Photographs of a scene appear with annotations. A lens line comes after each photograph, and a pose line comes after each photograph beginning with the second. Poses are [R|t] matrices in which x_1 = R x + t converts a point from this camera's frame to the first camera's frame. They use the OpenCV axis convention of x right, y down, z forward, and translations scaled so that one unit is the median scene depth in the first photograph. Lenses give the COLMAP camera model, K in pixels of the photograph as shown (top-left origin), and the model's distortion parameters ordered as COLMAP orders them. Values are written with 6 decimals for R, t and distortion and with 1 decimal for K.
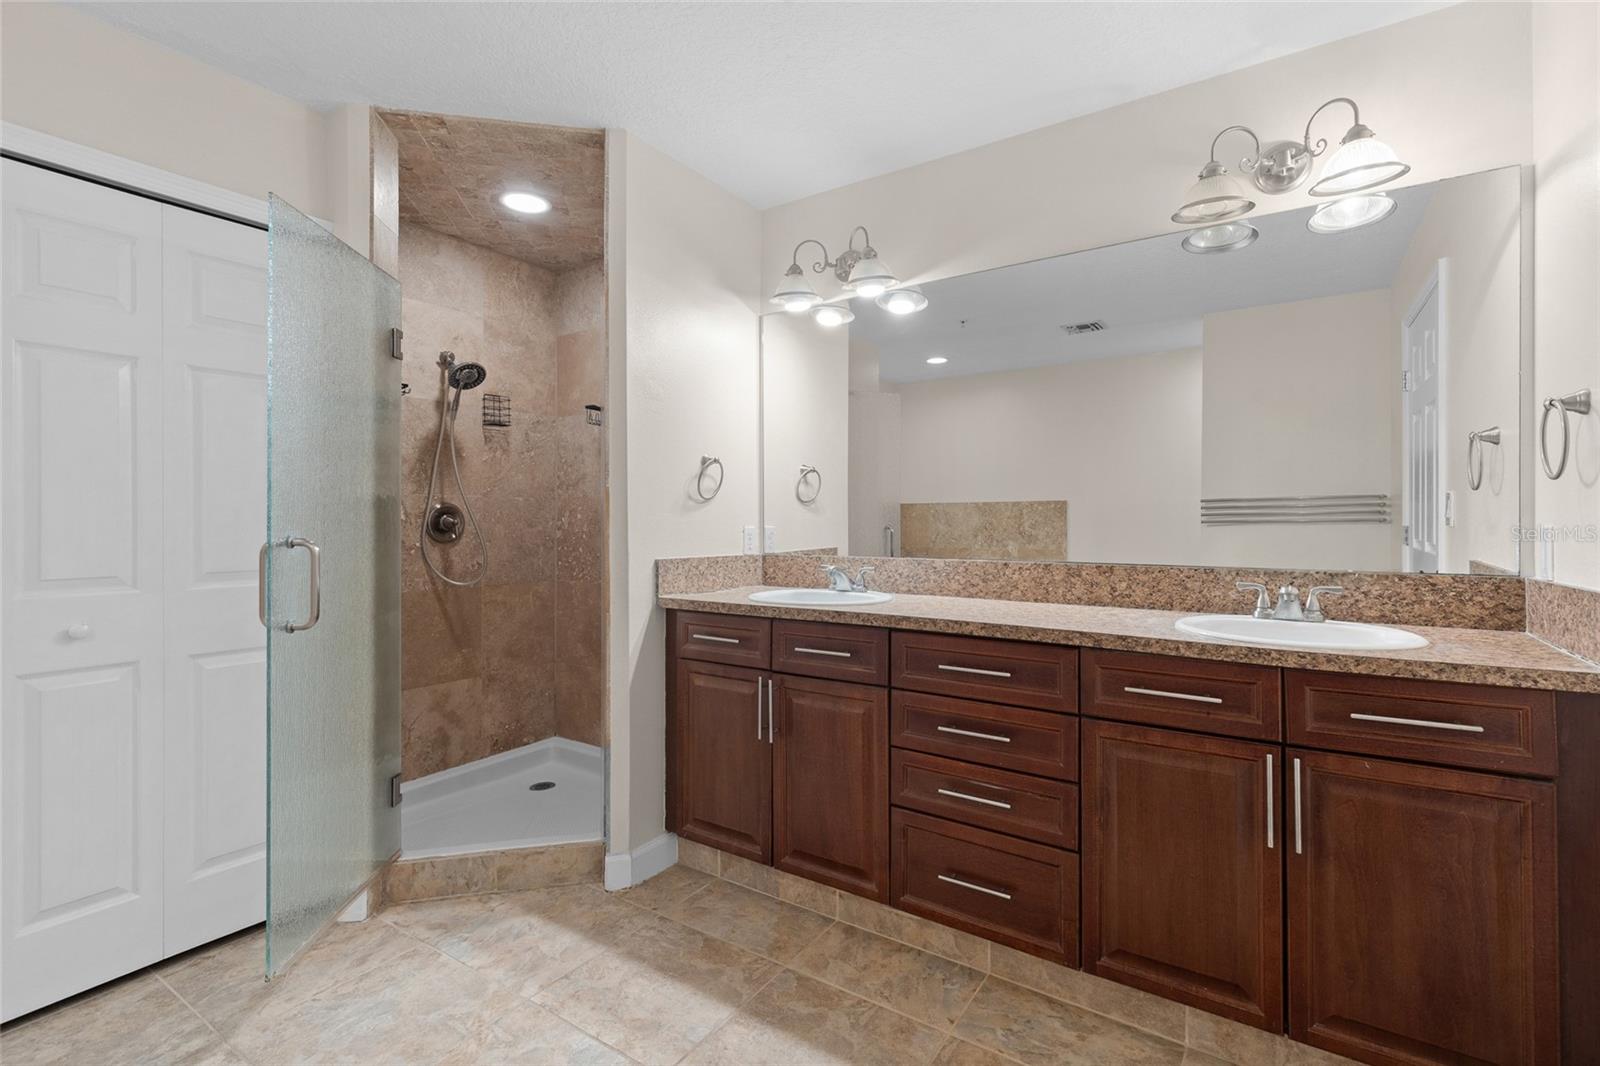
lens RADIAL K [[726.5, 0, 807.1], [0, 726.5, 519.3], [0, 0, 1]] dist [0.010713, -0.002611]
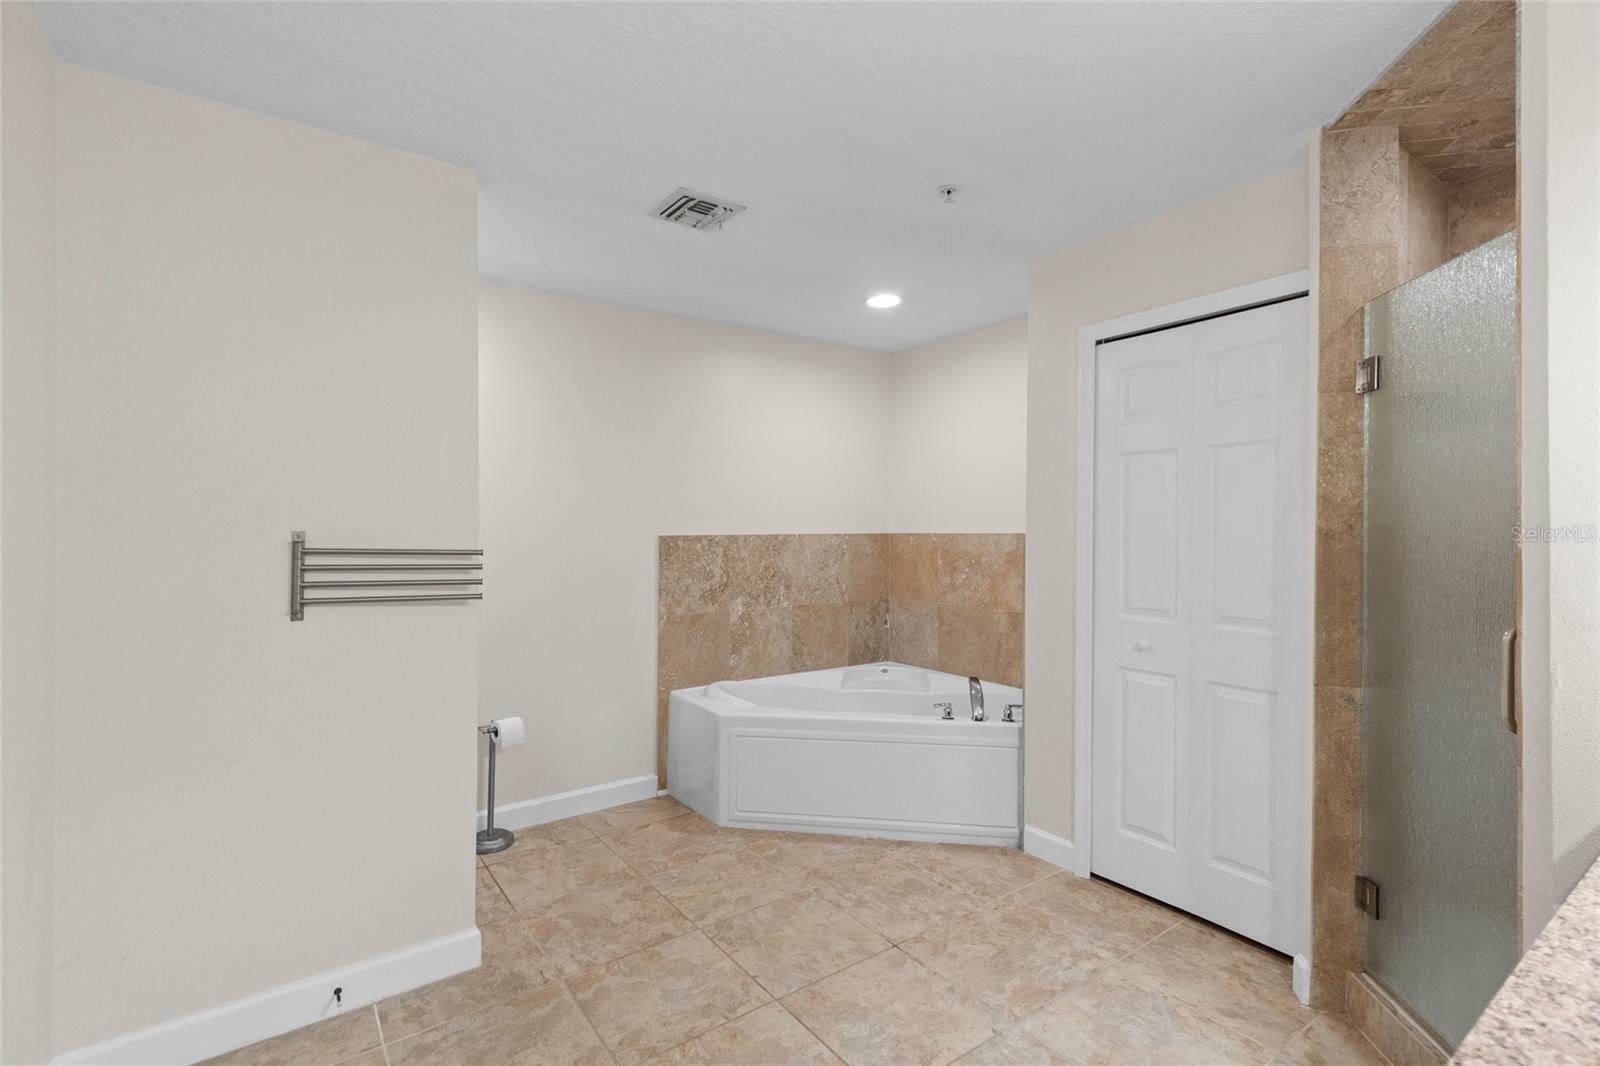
lens RADIAL K [[726.5, 0, 798.2], [0, 726.5, 529.0], [0, 0, 1]] dist [0.010713, -0.002611]
pose [[-0.352121, 0.003366, -0.935949, 0.543218], [0.008931, 0.999960, 0.000236, -0.076560], [0.935912, -0.008276, -0.352137, 0.784059]]
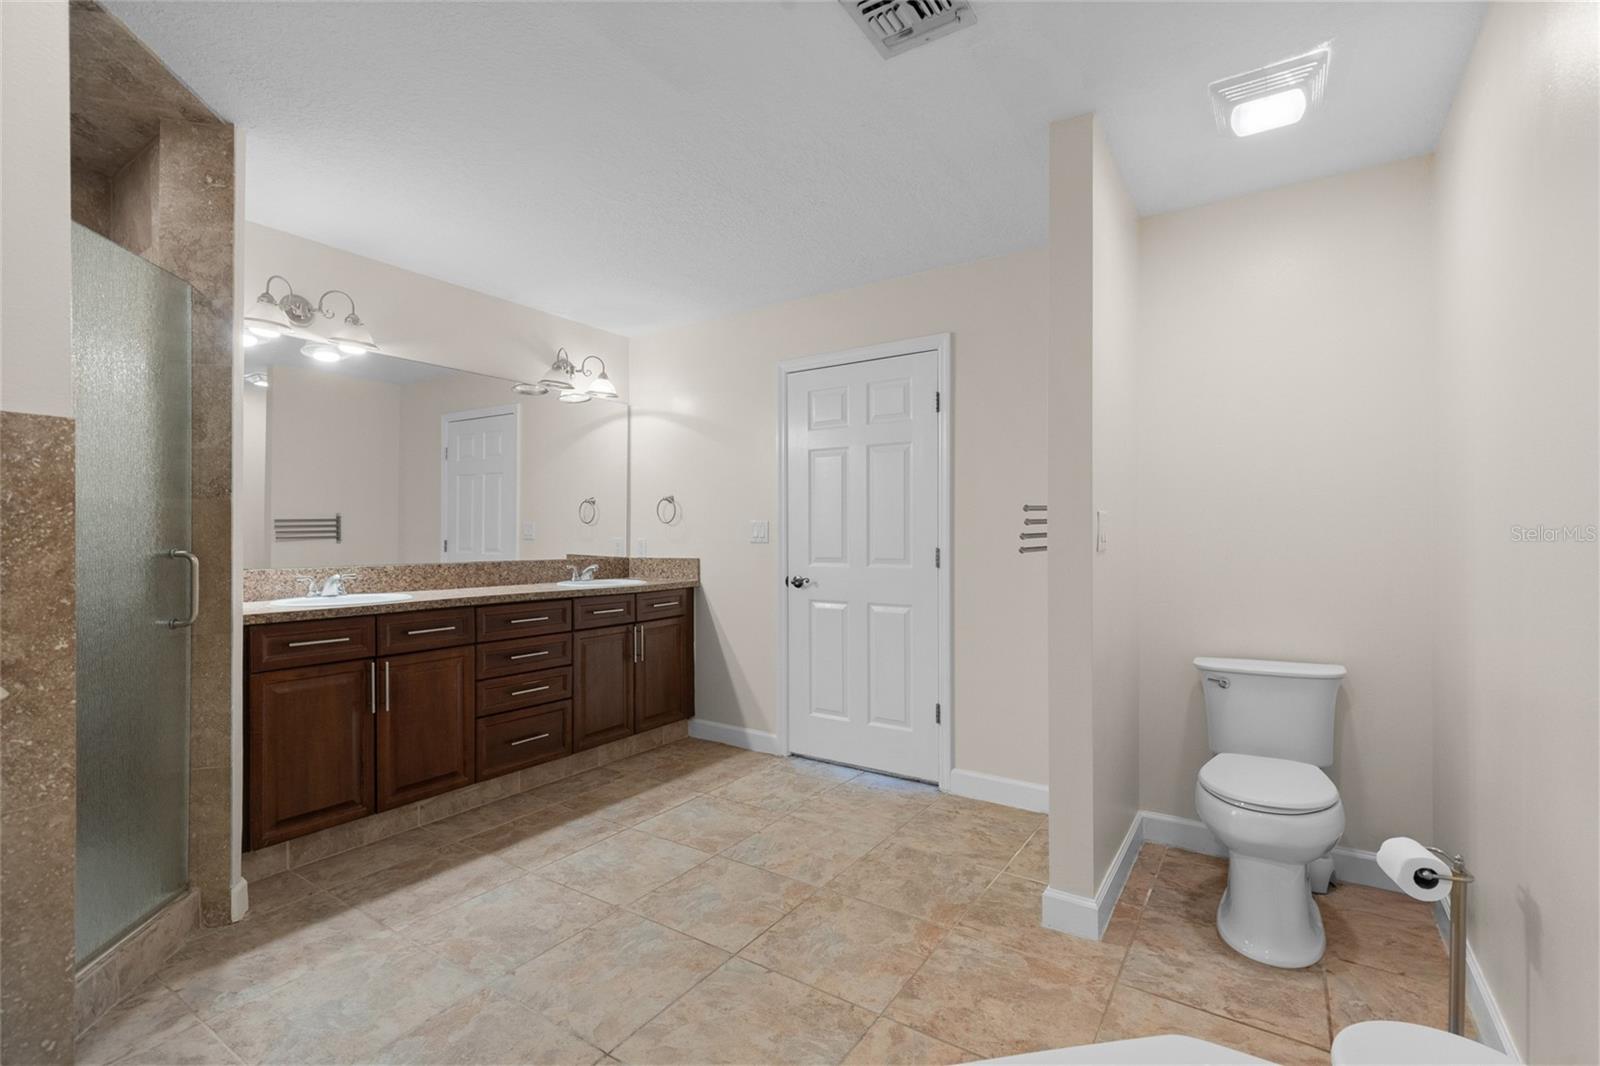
lens RADIAL K [[726.5, 0, 808.9], [0, 726.5, 537.3], [0, 0, 1]] dist [0.010713, -0.002611]
pose [[-0.006630, -0.000241, 0.999978, -1.428199], [-0.003470, 0.999994, 0.000218, 0.000690], [-0.999972, -0.003469, -0.006631, 0.293039]]
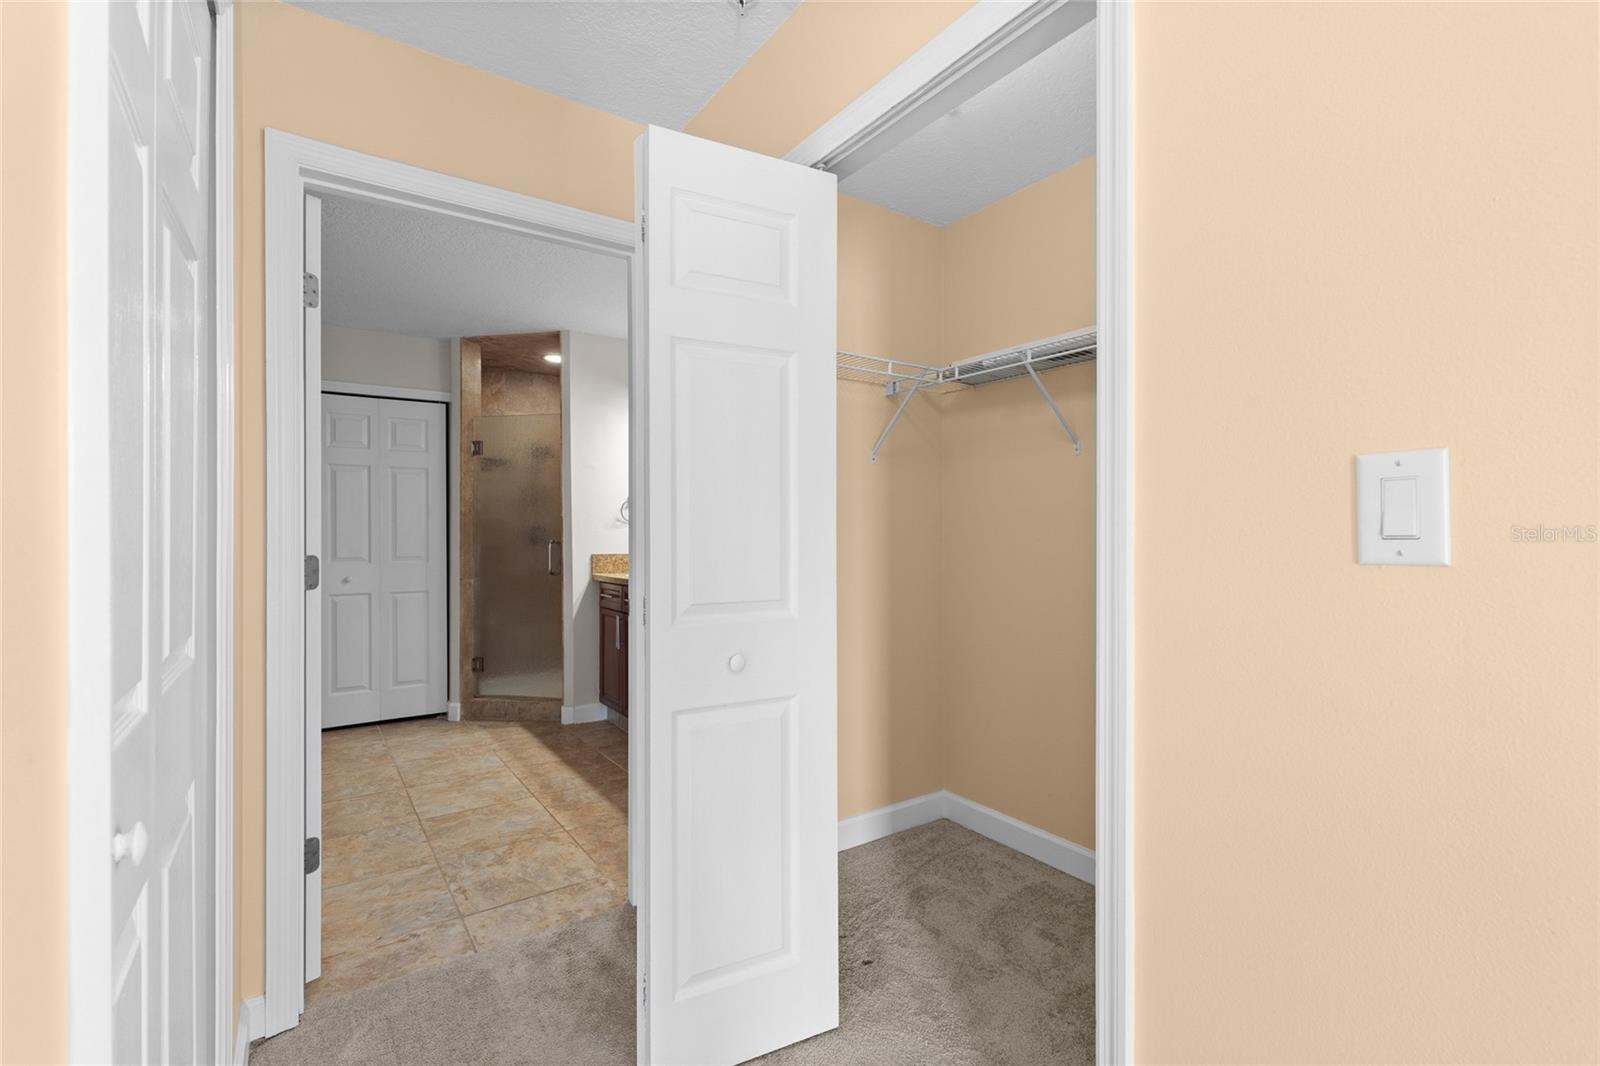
lens RADIAL K [[726.5, 0, 807.4], [0, 726.5, 528.3], [0, 0, 1]] dist [0.010713, -0.002611]
pose [[0.930257, -0.003564, -0.366893, 1.209914], [0.003899, 0.999992, 0.000171, -0.011374], [0.366889, -0.001589, 0.930263, -0.650159]]
